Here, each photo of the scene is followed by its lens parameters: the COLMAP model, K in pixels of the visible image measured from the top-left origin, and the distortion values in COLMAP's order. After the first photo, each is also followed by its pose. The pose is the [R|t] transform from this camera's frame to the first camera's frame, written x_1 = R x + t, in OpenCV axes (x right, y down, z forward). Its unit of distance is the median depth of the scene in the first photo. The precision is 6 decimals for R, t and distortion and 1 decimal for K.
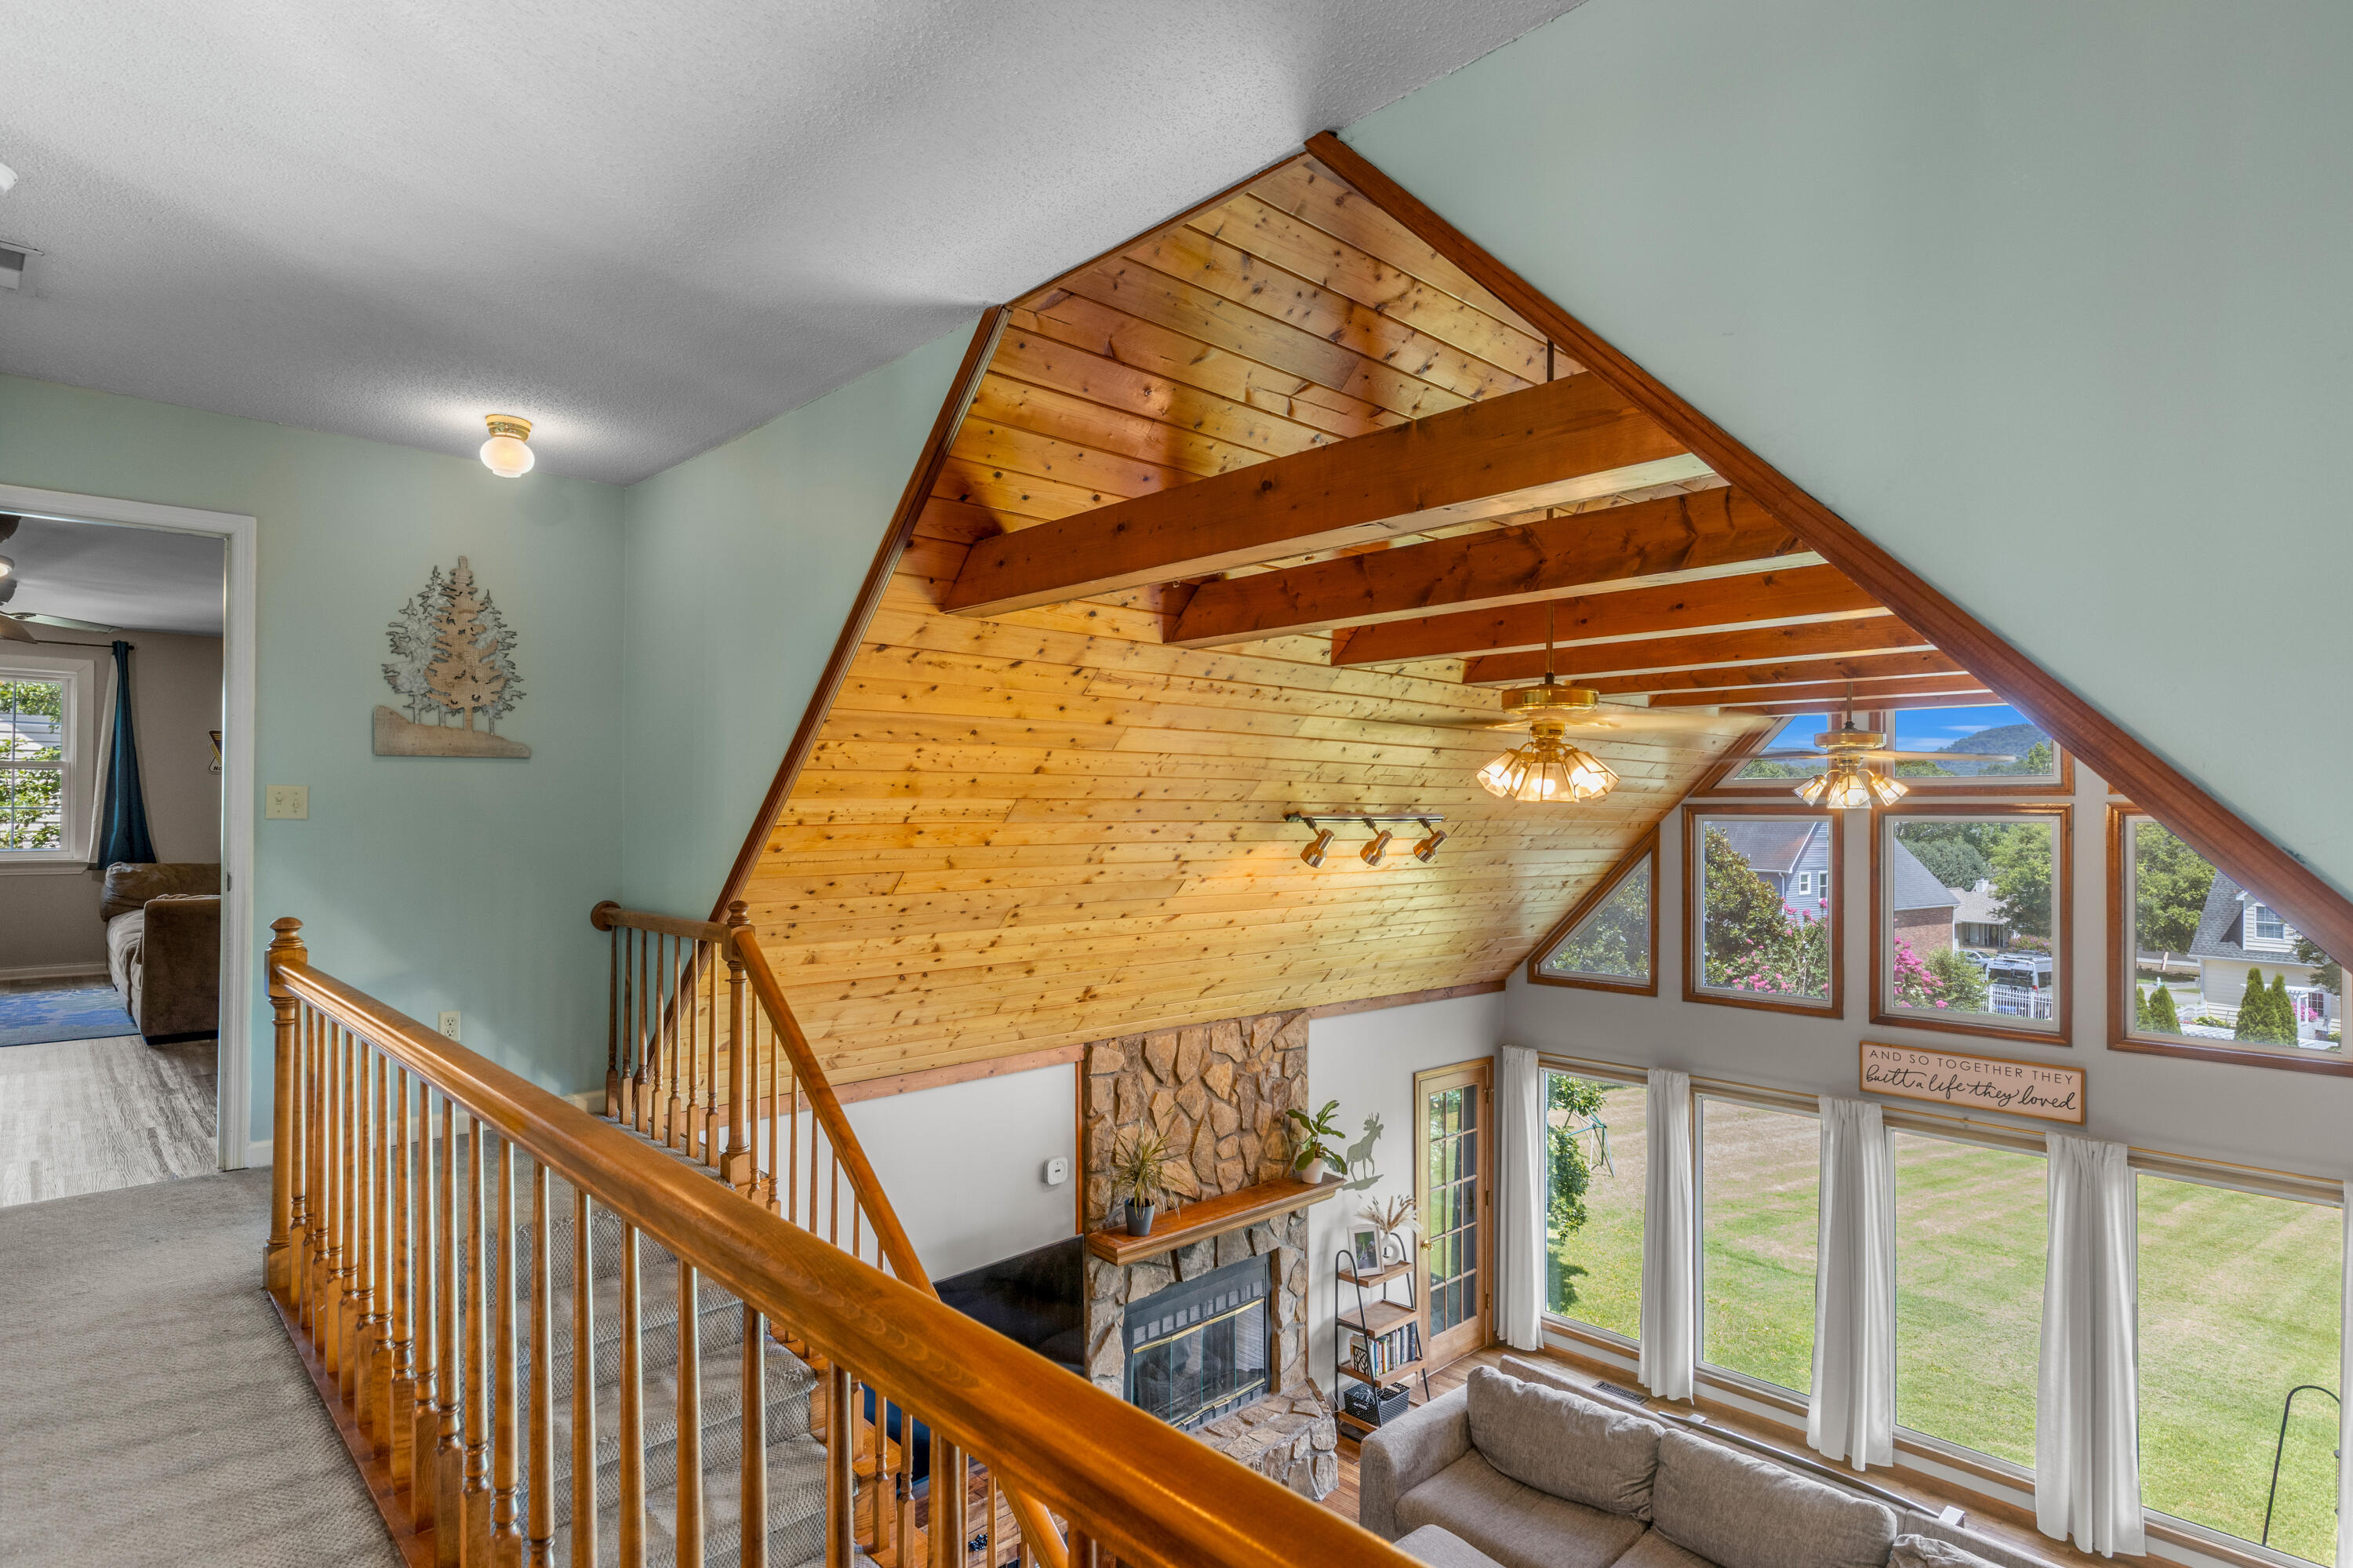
lens RADIAL K [[1238.5, 0, 1189.6], [0, 1238.5, 799.5], [0, 0, 1]] dist [0.004505, -0.002330]
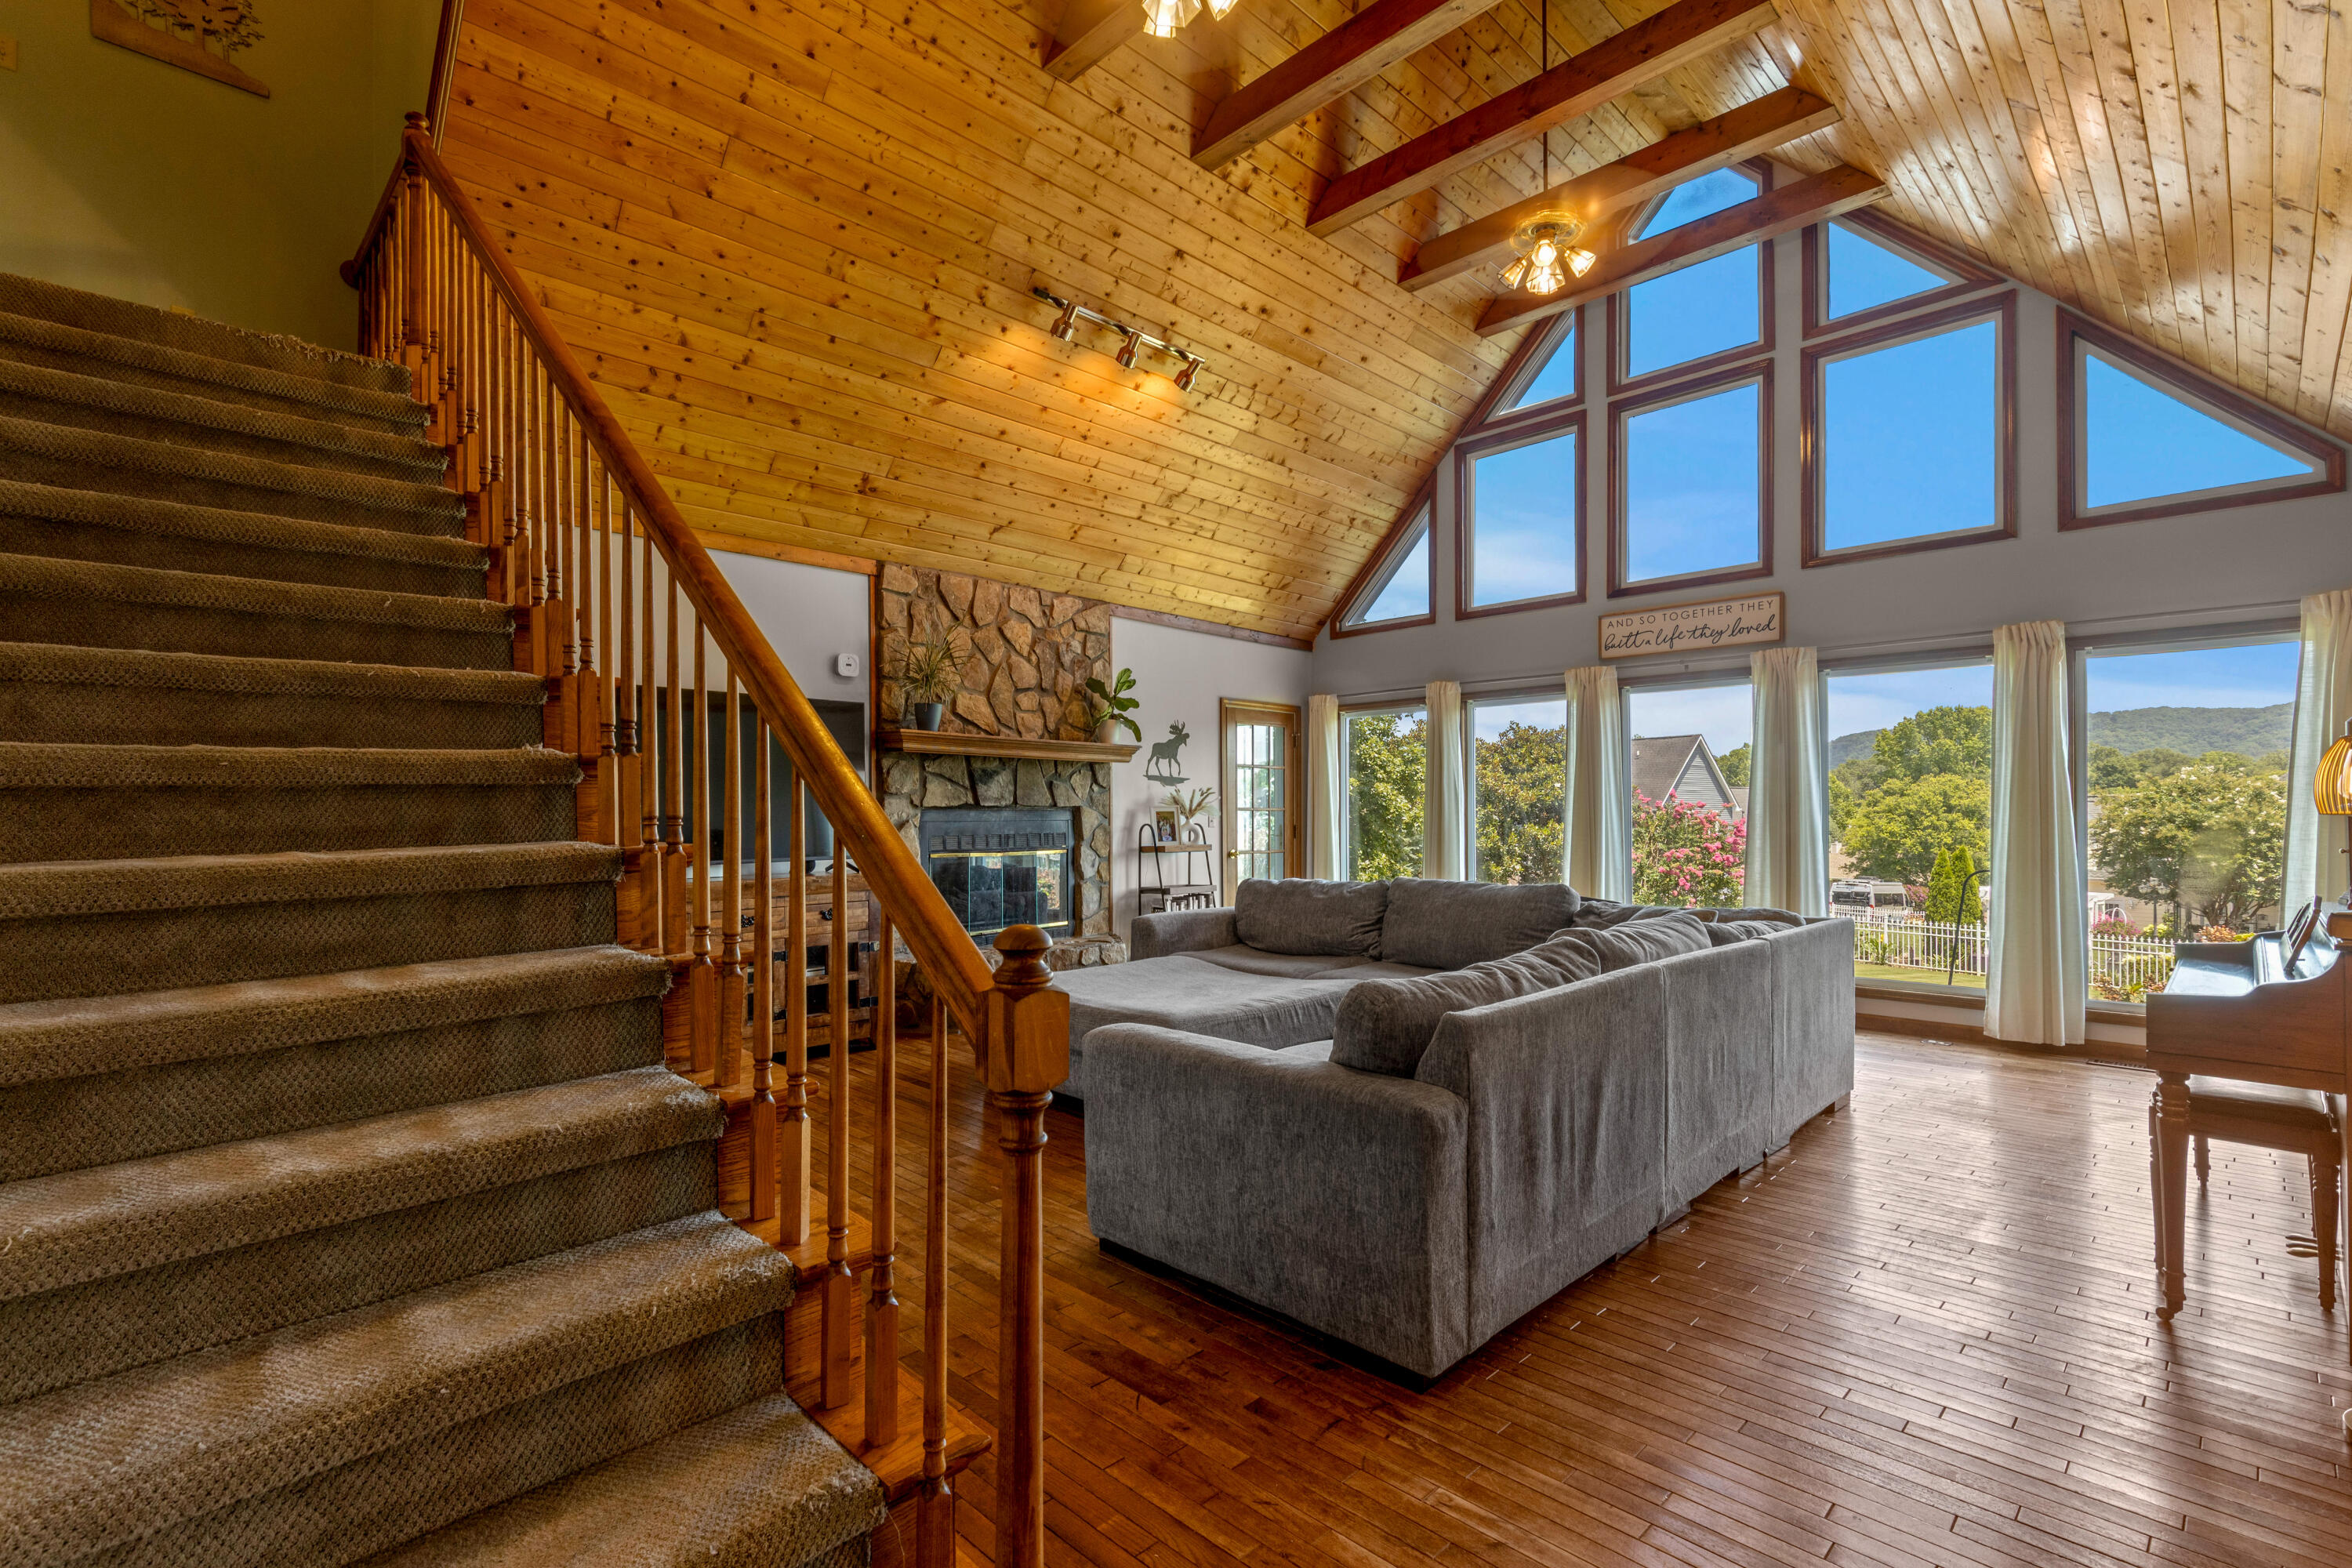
lens RADIAL K [[1080.2, 0, 1172.8], [0, 1080.2, 795.8], [0, 0, 1]] dist [0.011132, -0.000543]
pose [[0.999859, -0.006962, 0.015252, 0.145879], [0.007008, 0.999971, -0.002935, 0.370635], [-0.015231, 0.003042, 0.999879, 0.032361]]
